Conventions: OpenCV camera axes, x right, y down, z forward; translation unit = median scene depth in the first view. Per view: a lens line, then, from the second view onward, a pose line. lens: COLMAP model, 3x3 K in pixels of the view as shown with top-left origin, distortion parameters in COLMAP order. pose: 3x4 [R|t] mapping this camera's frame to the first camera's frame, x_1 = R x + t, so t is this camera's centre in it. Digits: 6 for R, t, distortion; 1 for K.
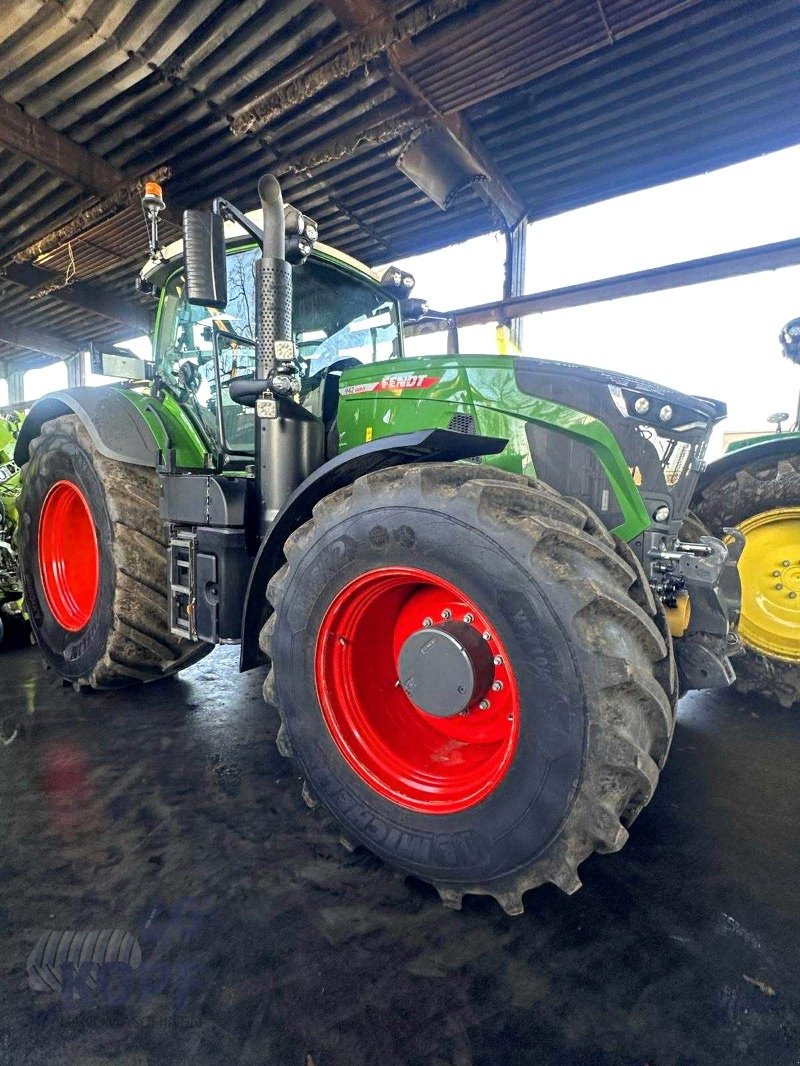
lens RADIAL K [[515.0, 0, 397.9], [0, 515.0, 531.0], [0, 0, 1]] dist [-0.000430, -0.000730]
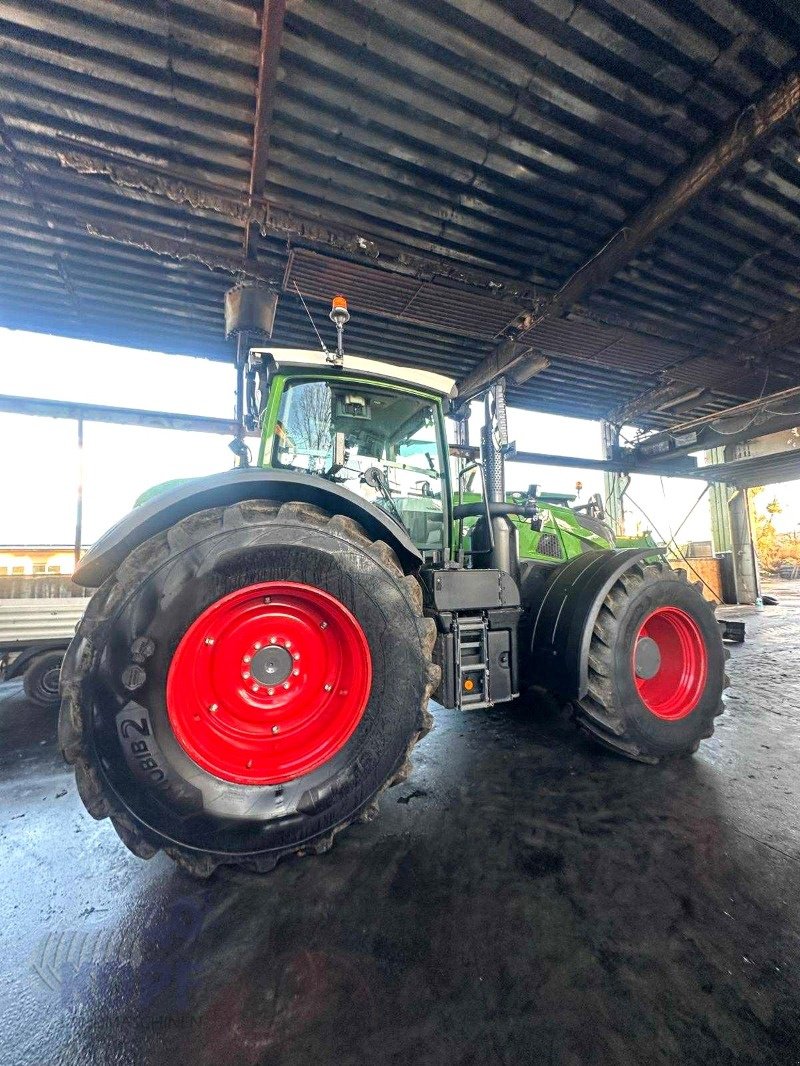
lens RADIAL K [[421.5, 0, 400.0], [0, 421.5, 533.0], [0, 0, 1]] dist [-0.000487, -0.000533]
pose [[0.522348, 0.040473, 0.851771, -0.591613], [0.099937, 0.989084, -0.108284, -0.045410], [-0.846856, 0.141685, 0.512601, 0.265614]]
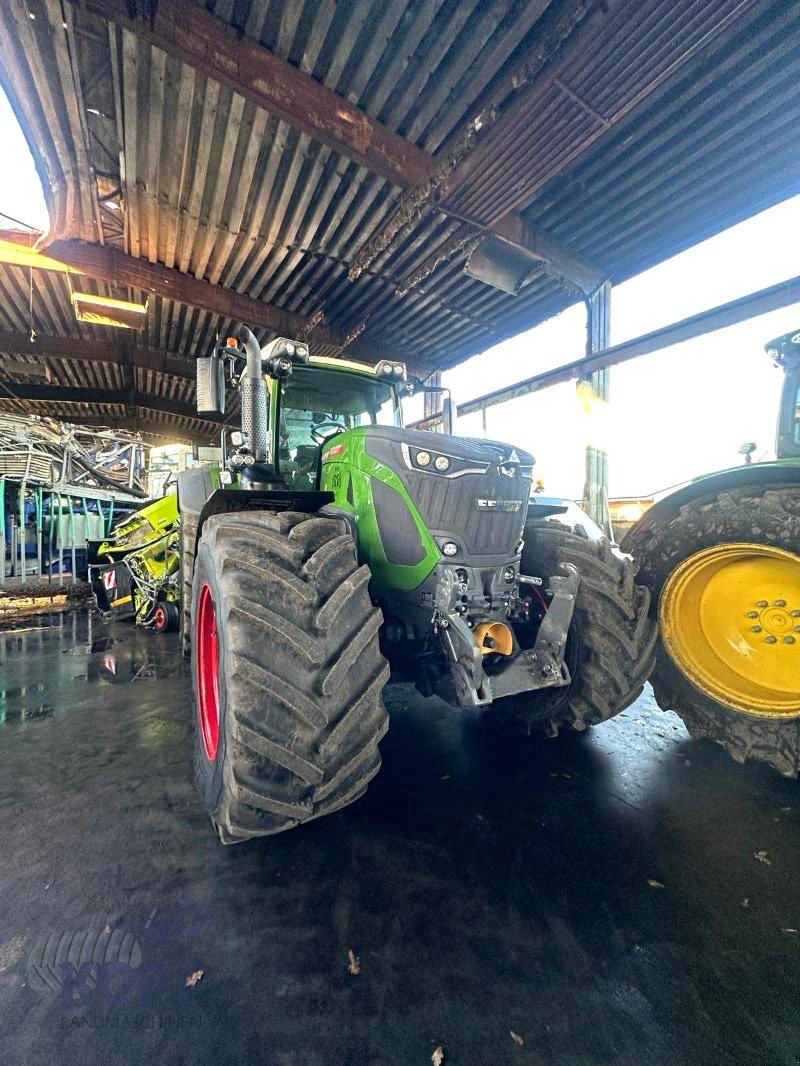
lens RADIAL K [[421.5, 0, 400.0], [0, 421.5, 533.0], [0, 0, 1]] dist [-0.000487, -0.000533]
pose [[0.917927, -0.007944, -0.396670, 0.265188], [-0.017937, 0.997946, -0.061495, -0.003118], [0.396344, 0.063563, 0.915899, 0.027869]]
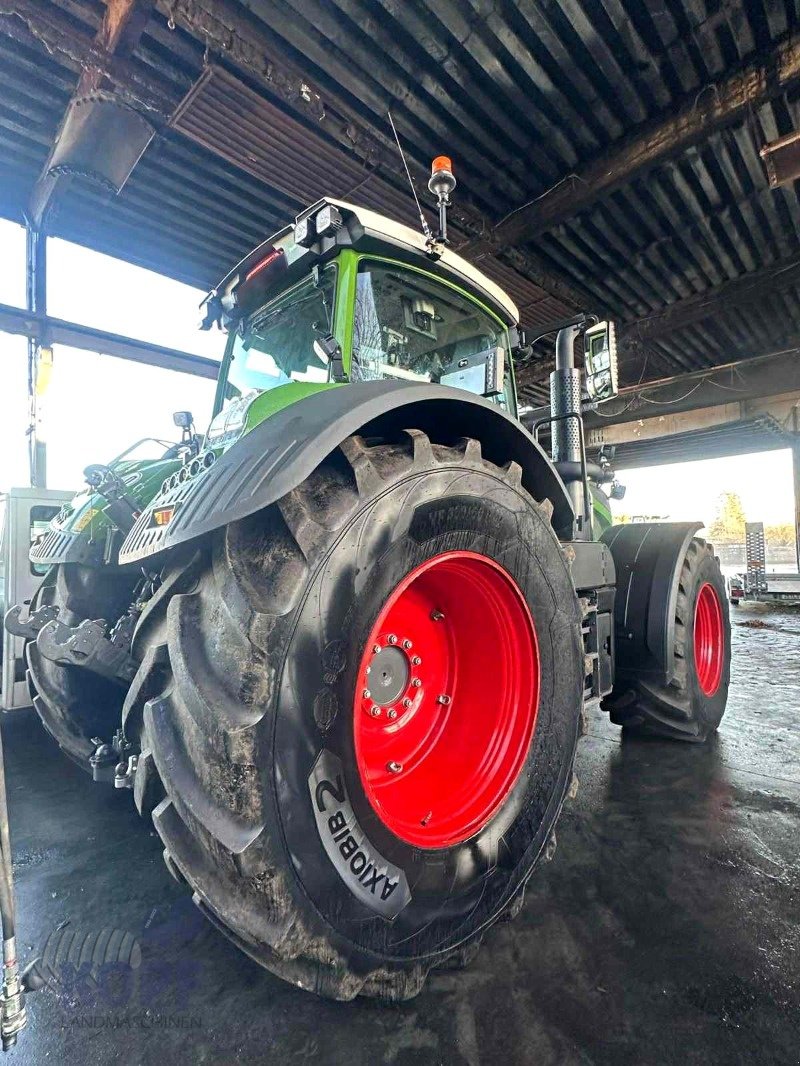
lens RADIAL K [[515.0, 0, 397.9], [0, 515.0, 531.0], [0, 0, 1]] dist [-0.000430, -0.000730]
pose [[0.153692, 0.012202, 0.988043, -0.640405], [0.101969, 0.994389, -0.028142, -0.060127], [-0.982843, 0.105075, 0.151586, 0.522233]]
